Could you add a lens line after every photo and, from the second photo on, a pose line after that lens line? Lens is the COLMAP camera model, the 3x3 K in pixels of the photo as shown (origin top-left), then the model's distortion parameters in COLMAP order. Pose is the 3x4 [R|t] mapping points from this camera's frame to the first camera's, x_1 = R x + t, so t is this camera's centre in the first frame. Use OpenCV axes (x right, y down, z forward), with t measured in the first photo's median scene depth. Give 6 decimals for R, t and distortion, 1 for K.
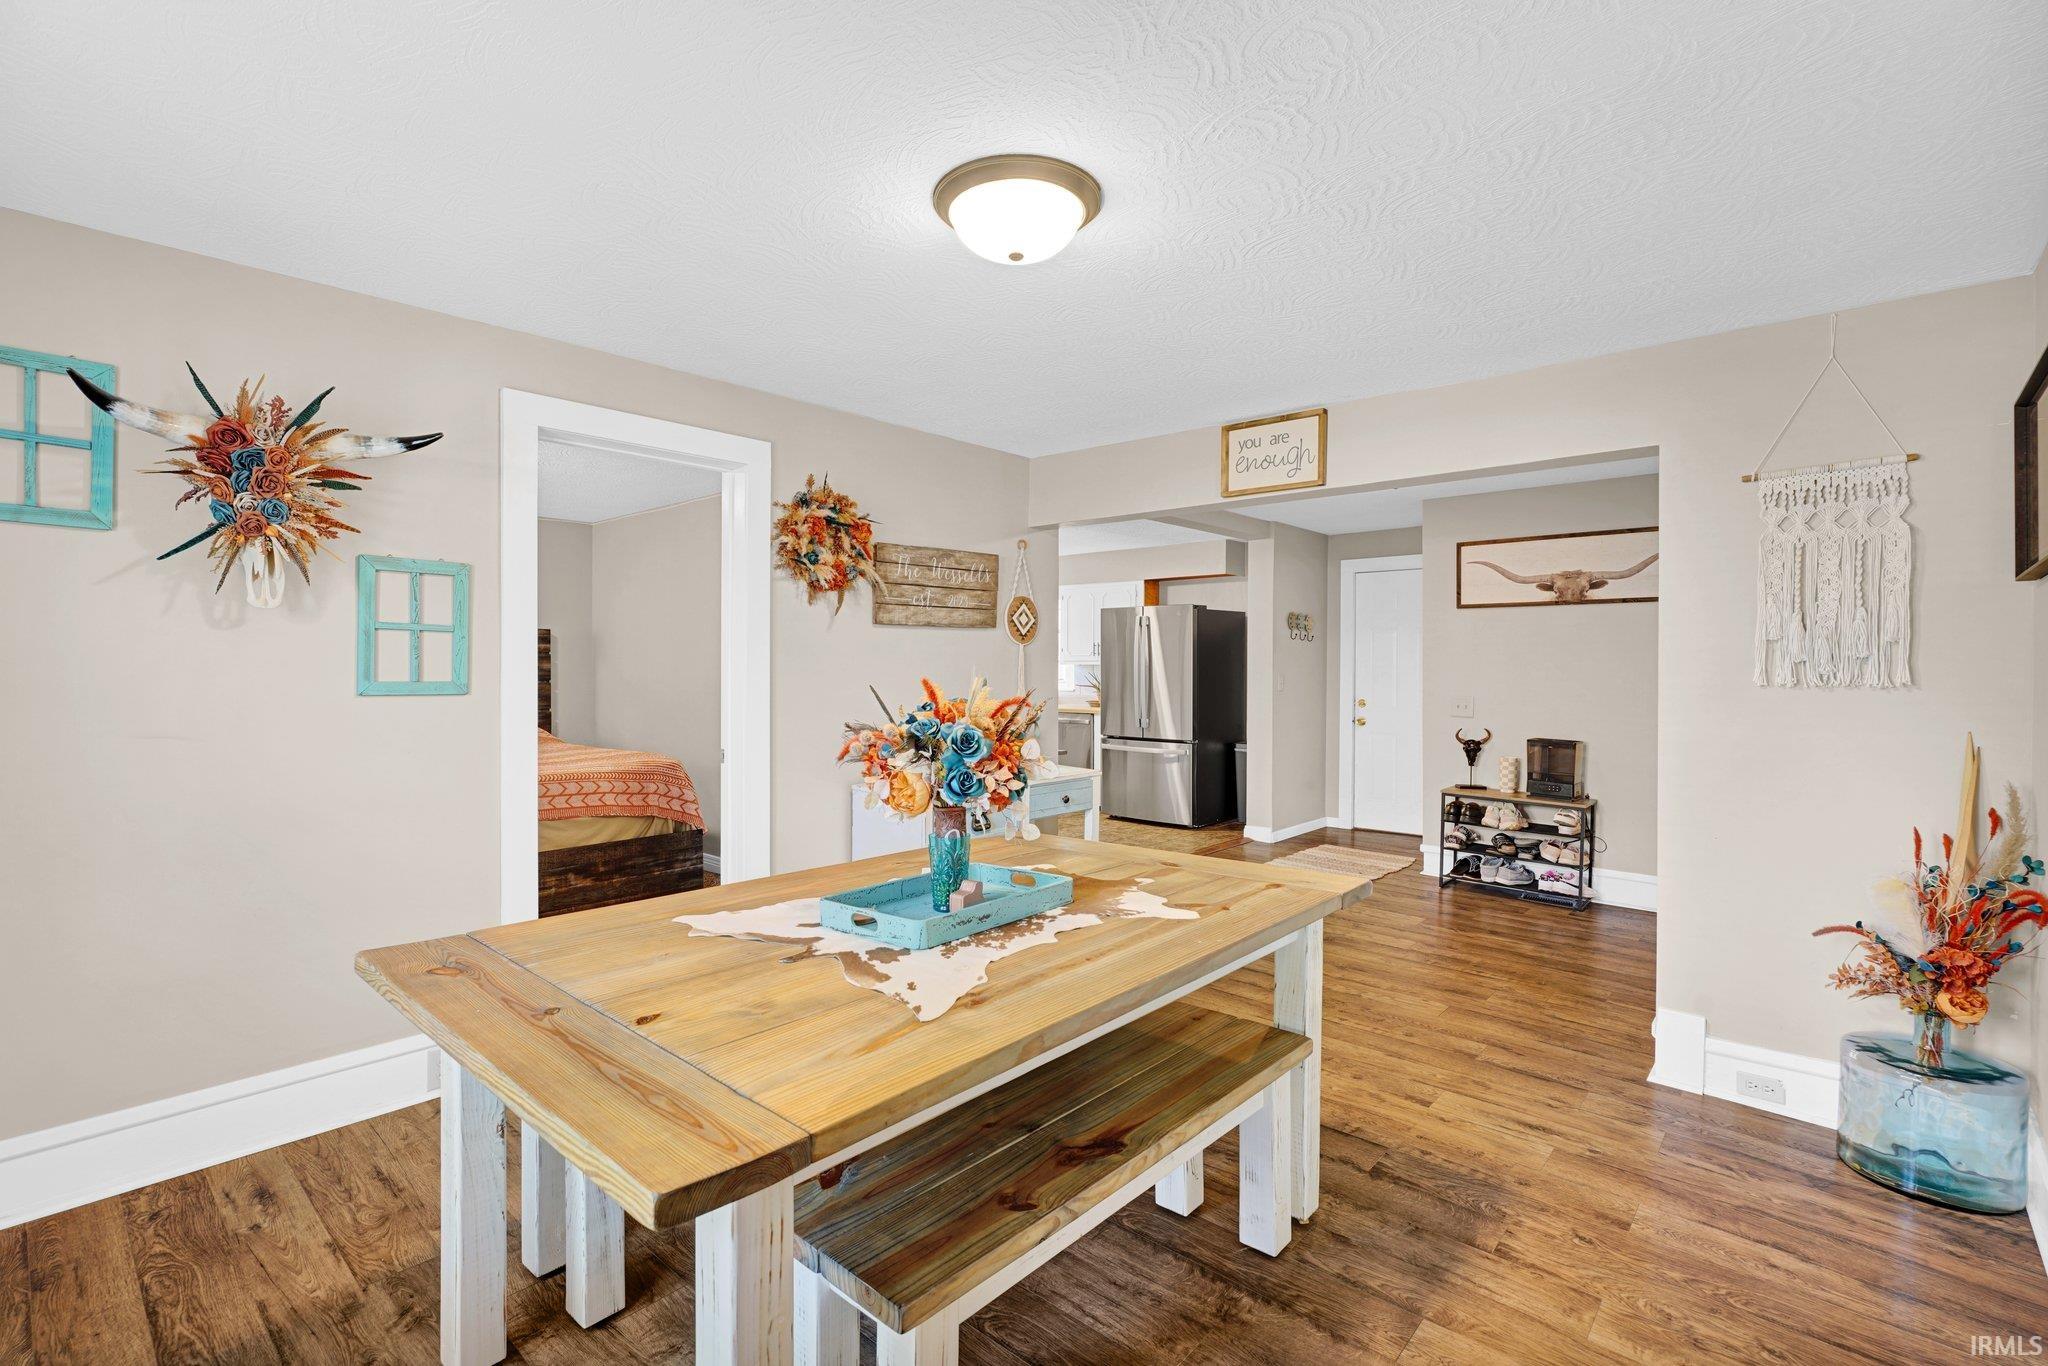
lens RADIAL K [[925.0, 0, 1021.0], [0, 925.0, 669.2], [0, 0, 1]] dist [-0.011259, 0.002504]
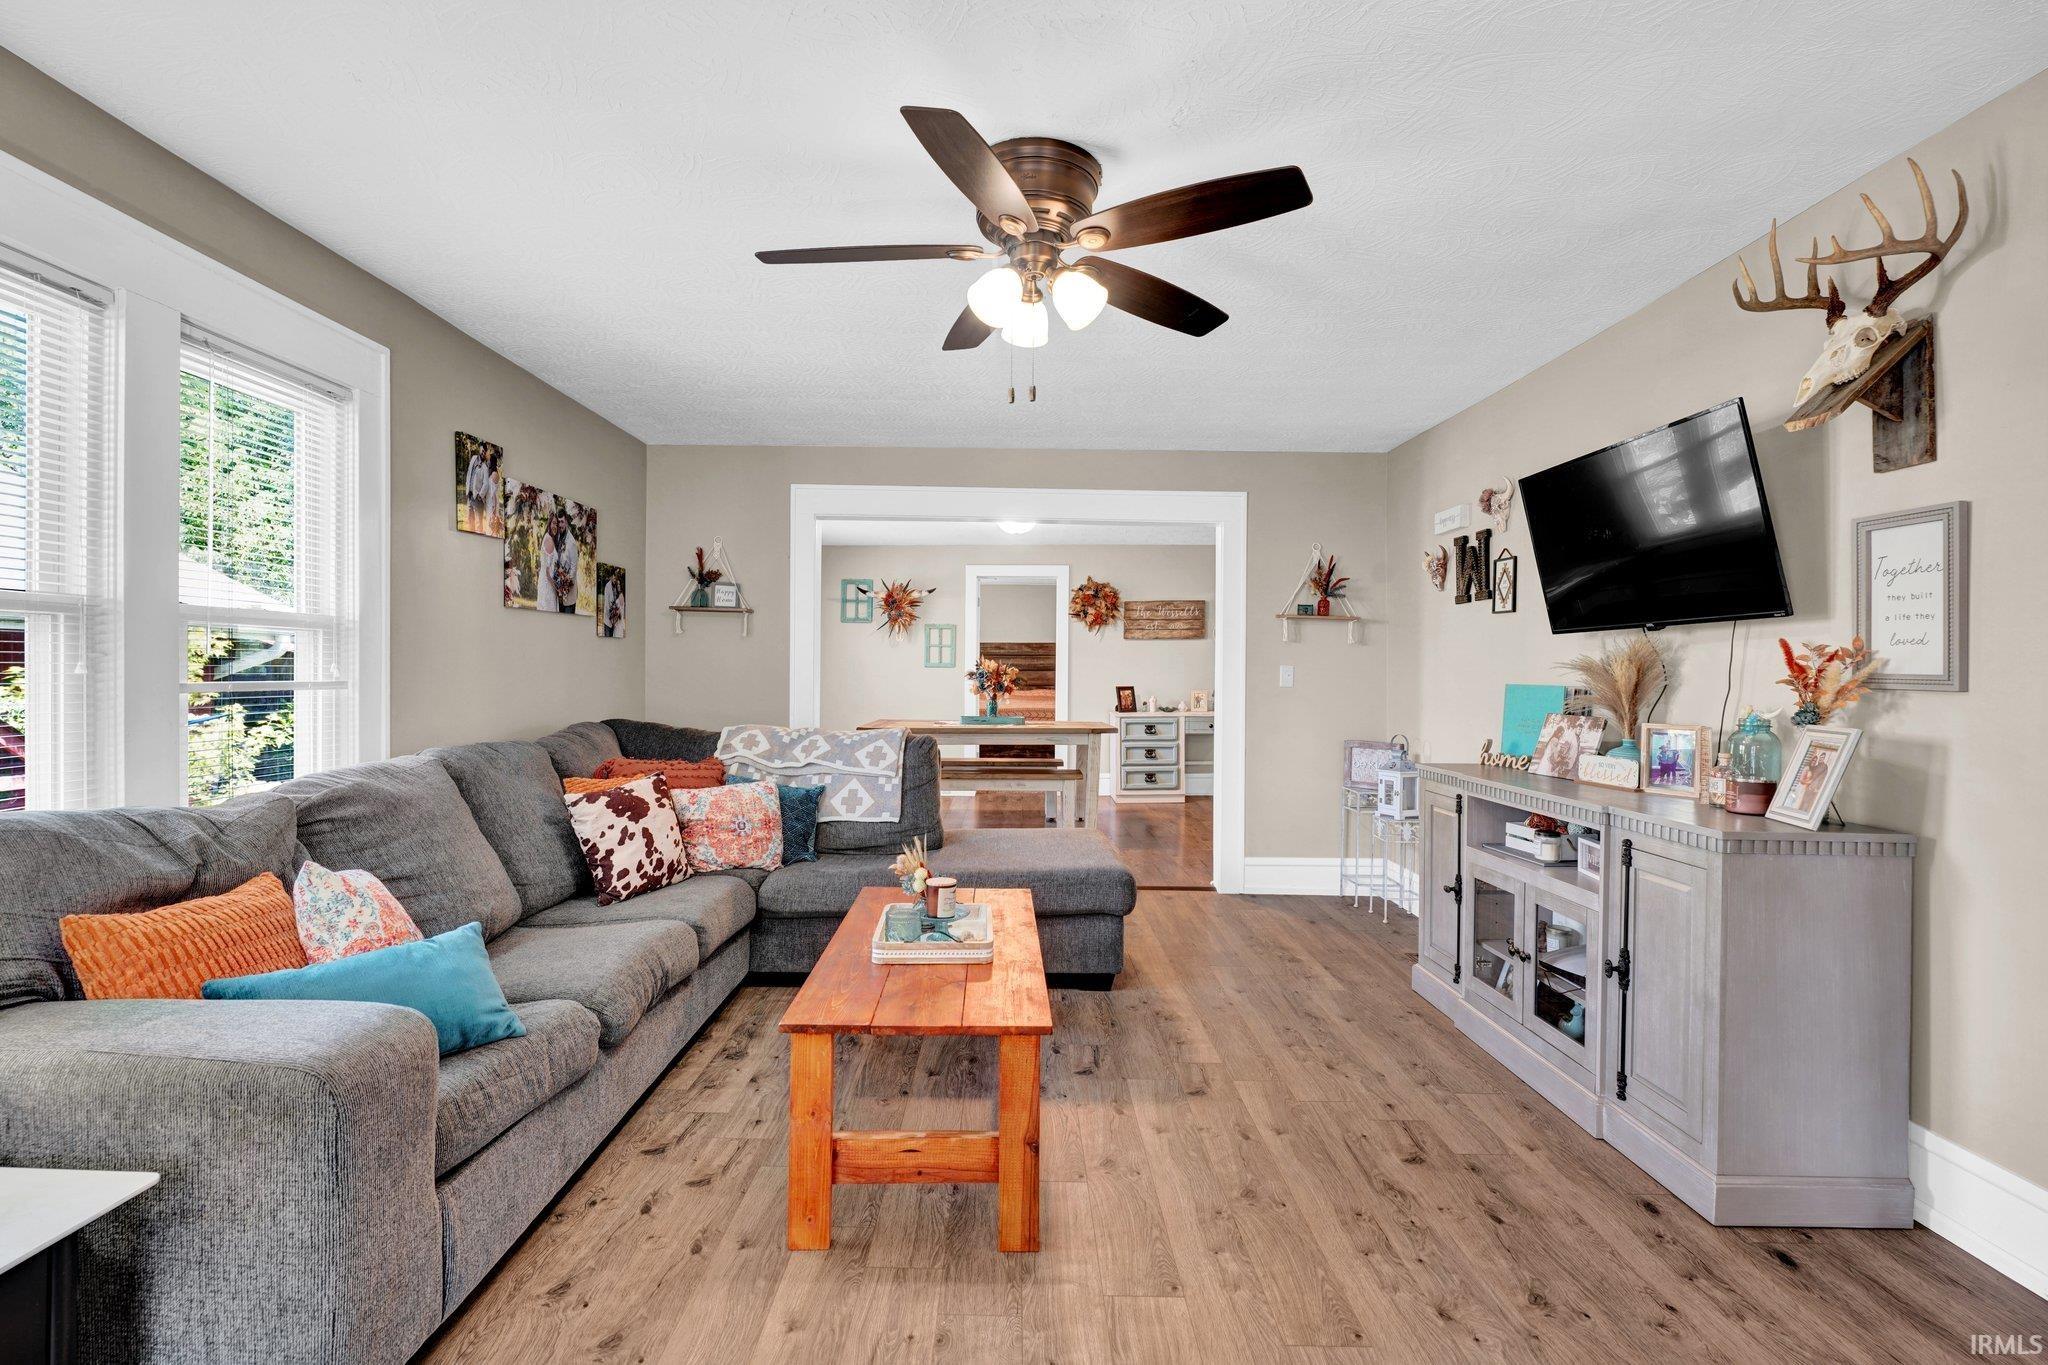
lens RADIAL K [[925.0, 0, 1014.5], [0, 925.0, 673.6], [0, 0, 1]] dist [-0.011259, 0.002504]
pose [[0.688284, -0.001409, -0.725440, 1.819390], [-0.003942, 0.999976, -0.005682, 0.067165], [0.725431, 0.006770, 0.688262, -1.004156]]
